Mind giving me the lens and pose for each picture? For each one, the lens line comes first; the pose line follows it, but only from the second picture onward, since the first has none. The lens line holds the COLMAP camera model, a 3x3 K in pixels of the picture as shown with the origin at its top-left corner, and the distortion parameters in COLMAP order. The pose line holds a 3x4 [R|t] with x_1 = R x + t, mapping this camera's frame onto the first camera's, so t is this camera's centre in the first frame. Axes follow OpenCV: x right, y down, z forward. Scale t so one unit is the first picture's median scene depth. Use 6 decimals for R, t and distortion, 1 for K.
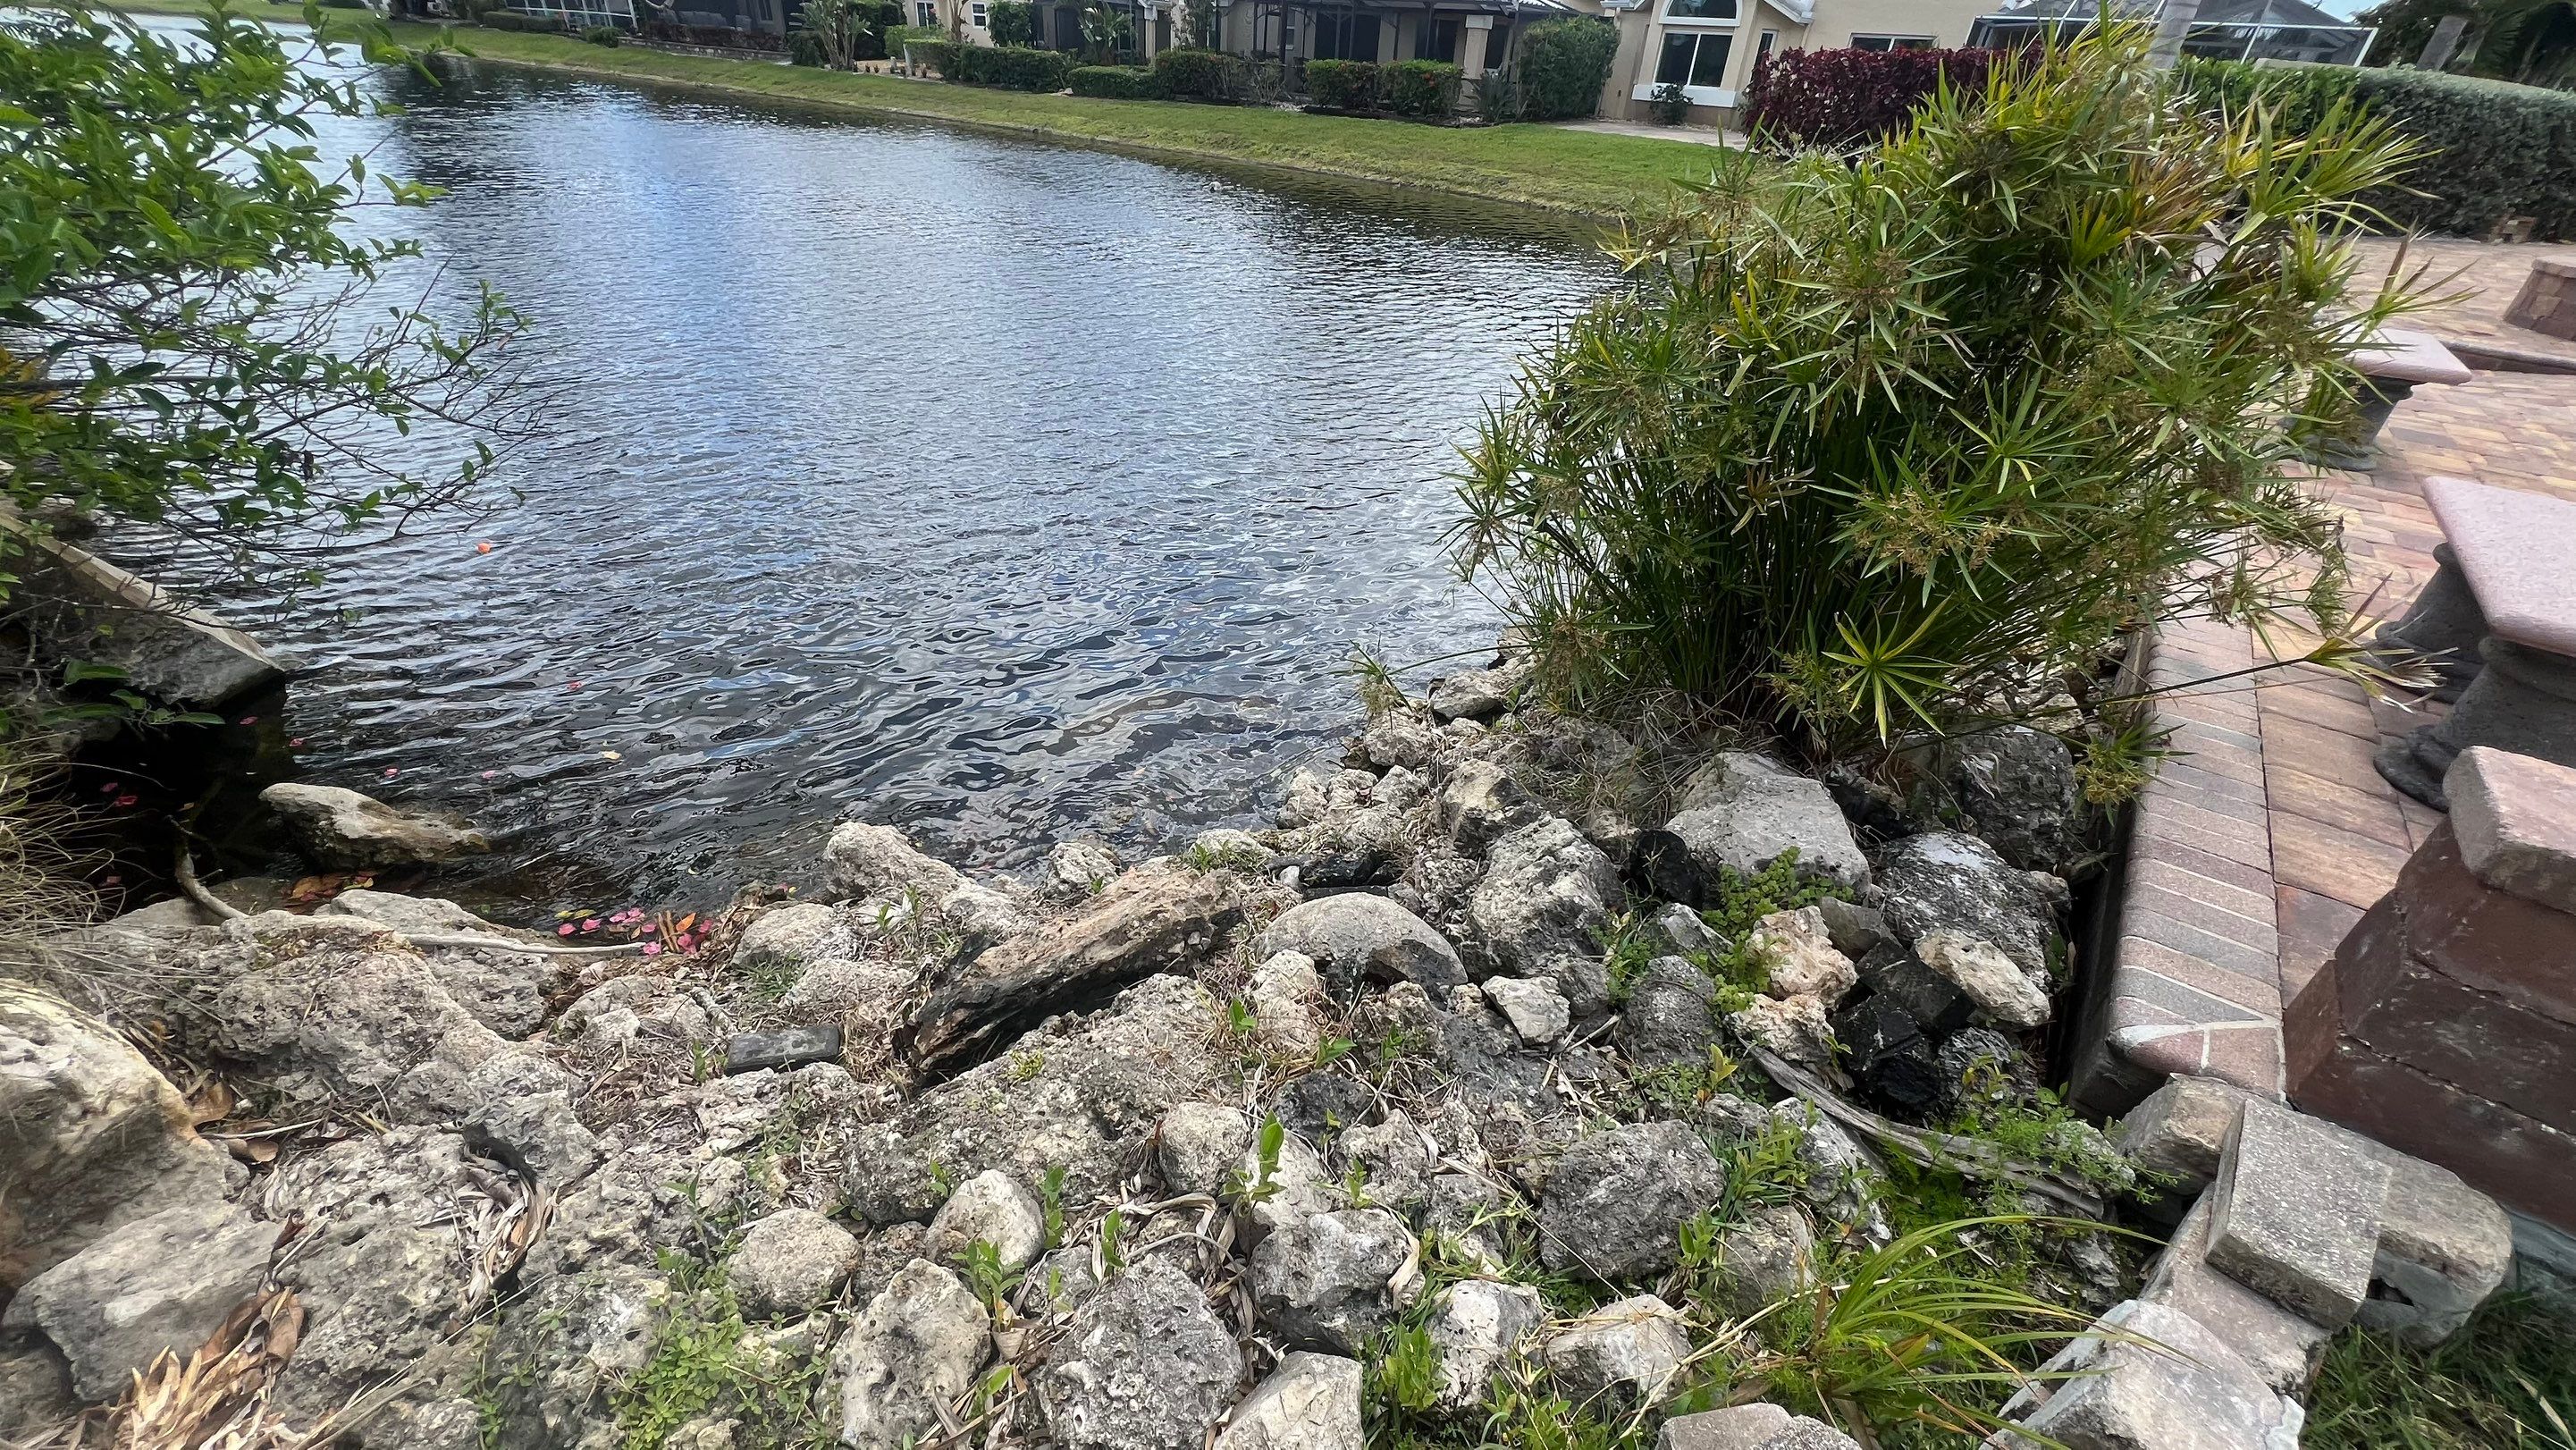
lens RADIAL K [[1052.5, 0, 1288.0], [0, 1052.5, 725.0], [0, 0, 1]] dist [-0.002528, -0.000386]
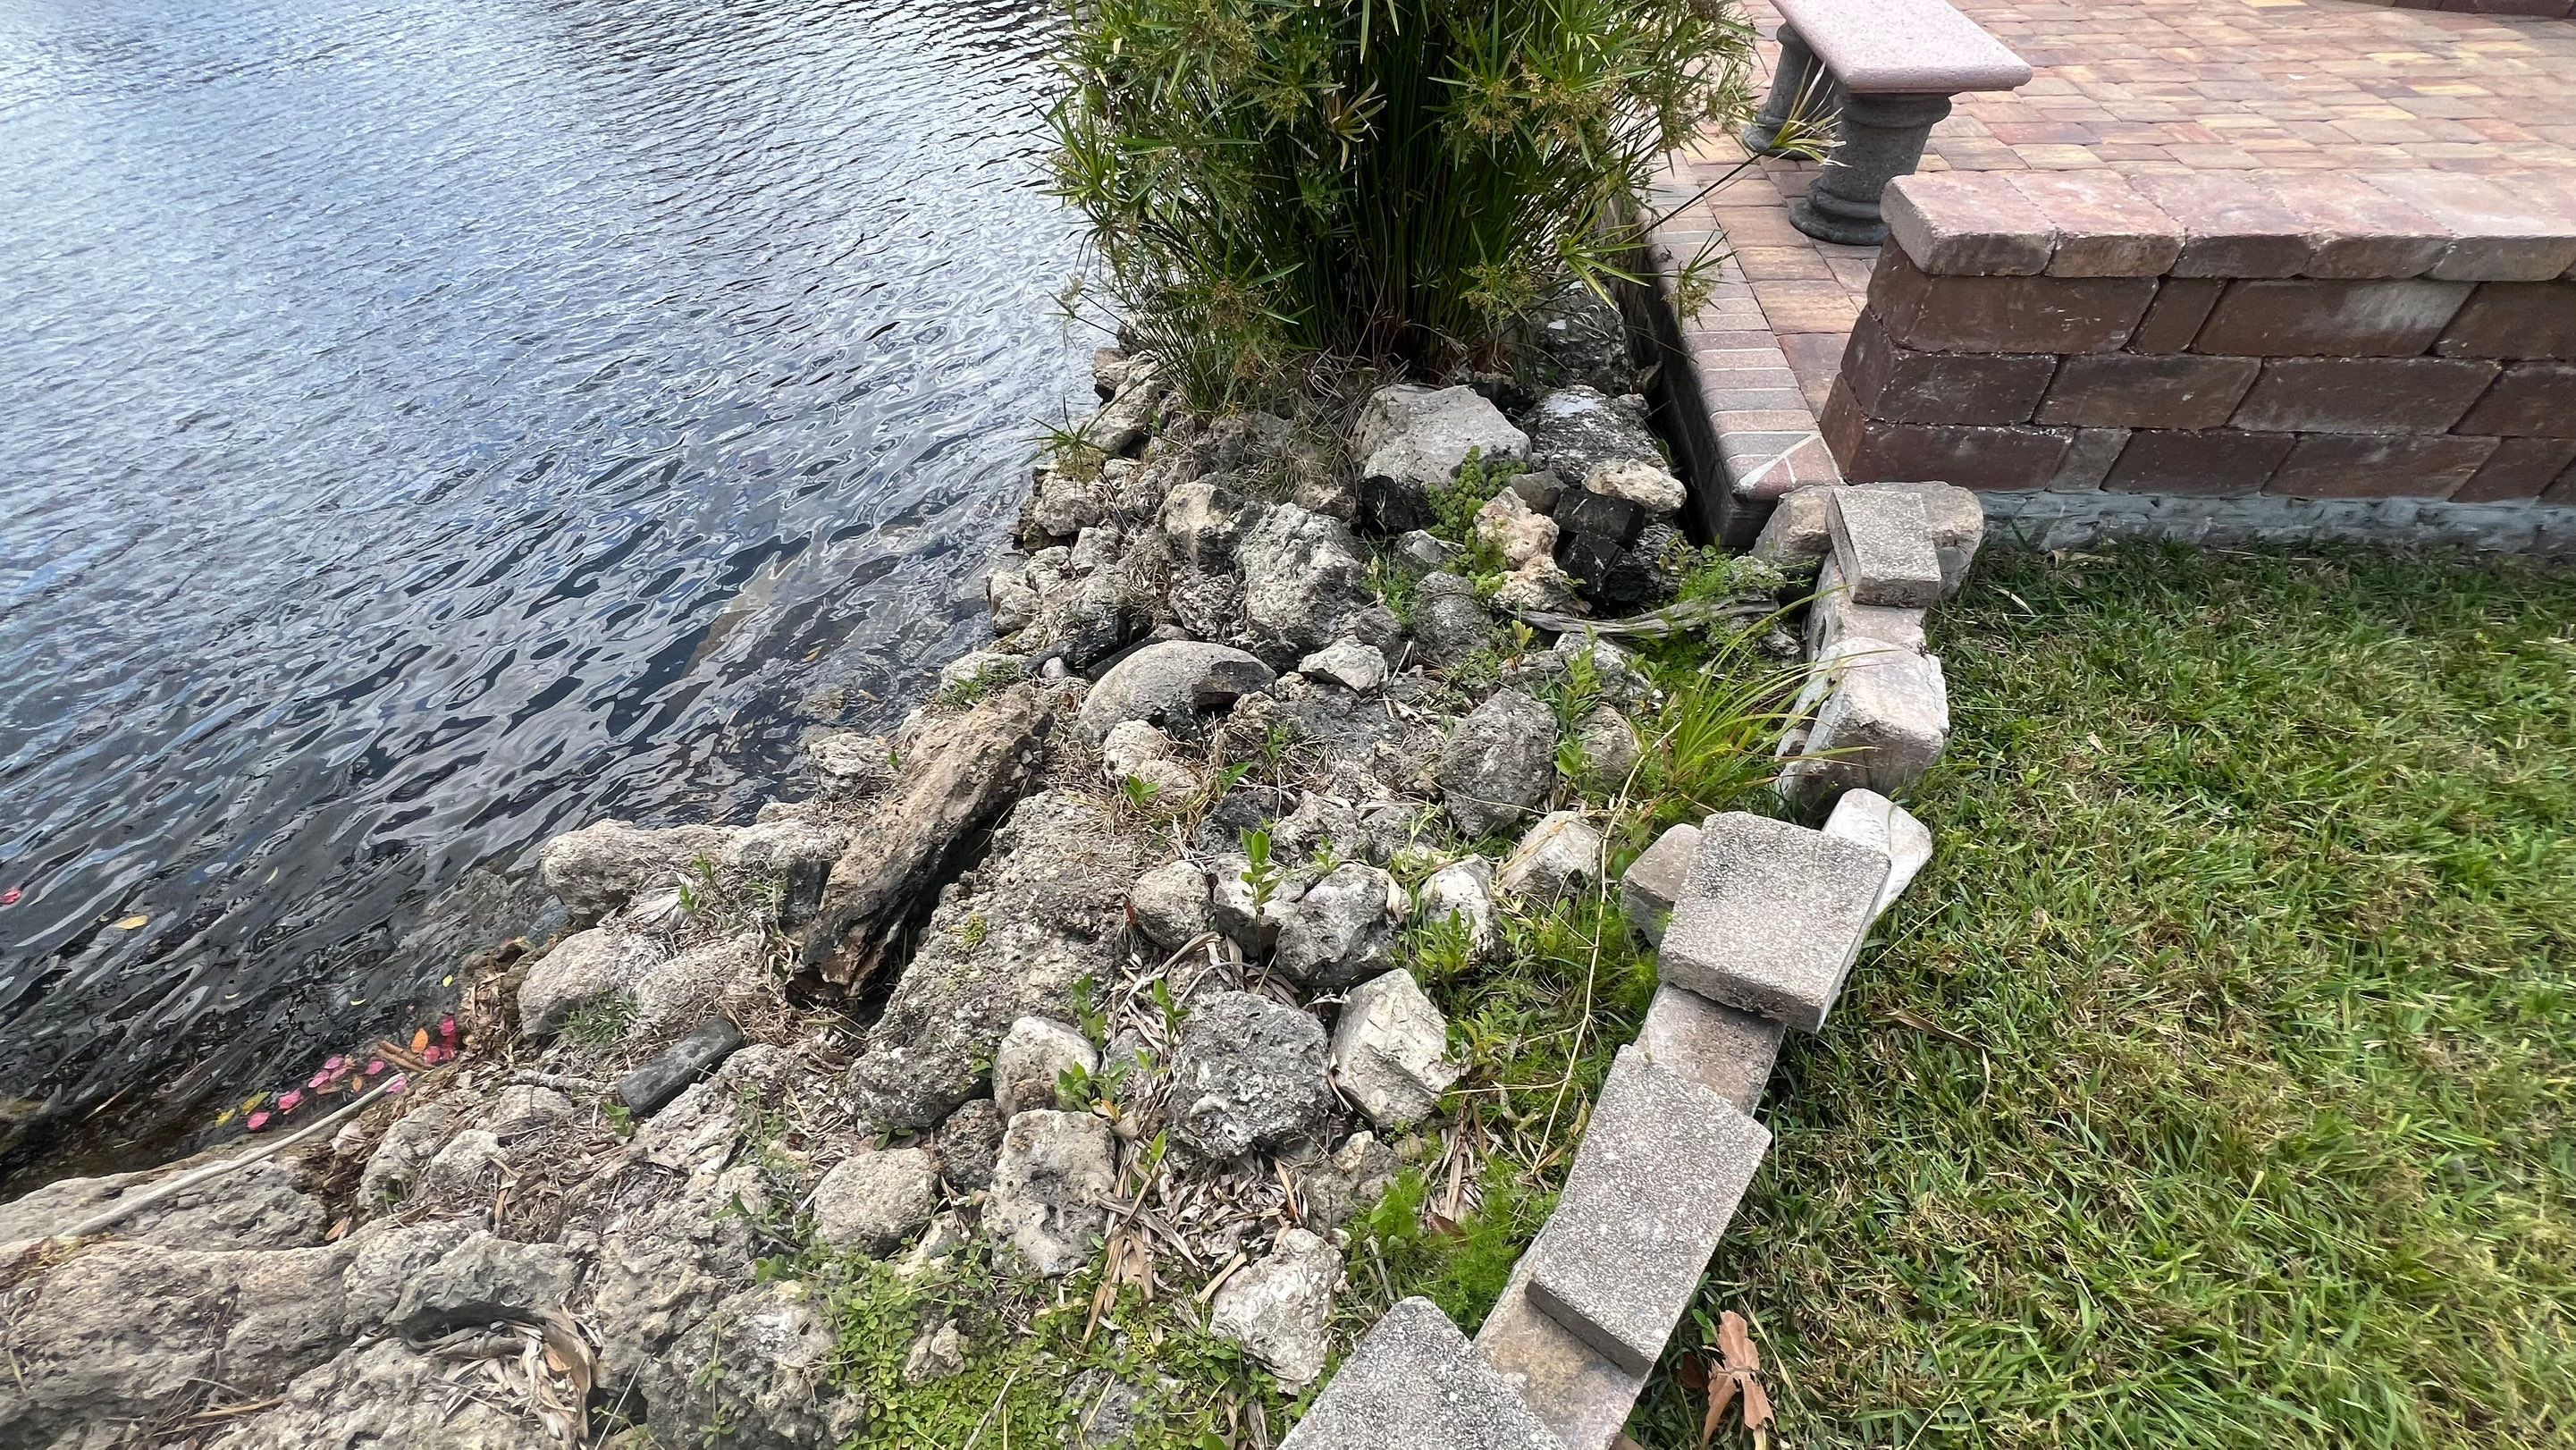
lens RADIAL K [[1052.5, 0, 1288.0], [0, 1052.5, 725.0], [0, 0, 1]] dist [-0.002528, -0.000386]
pose [[0.836402, -0.451218, 0.311182, -0.209270], [0.365380, 0.882176, 0.297091, -0.035954], [-0.408570, -0.134788, 0.902720, -0.003410]]
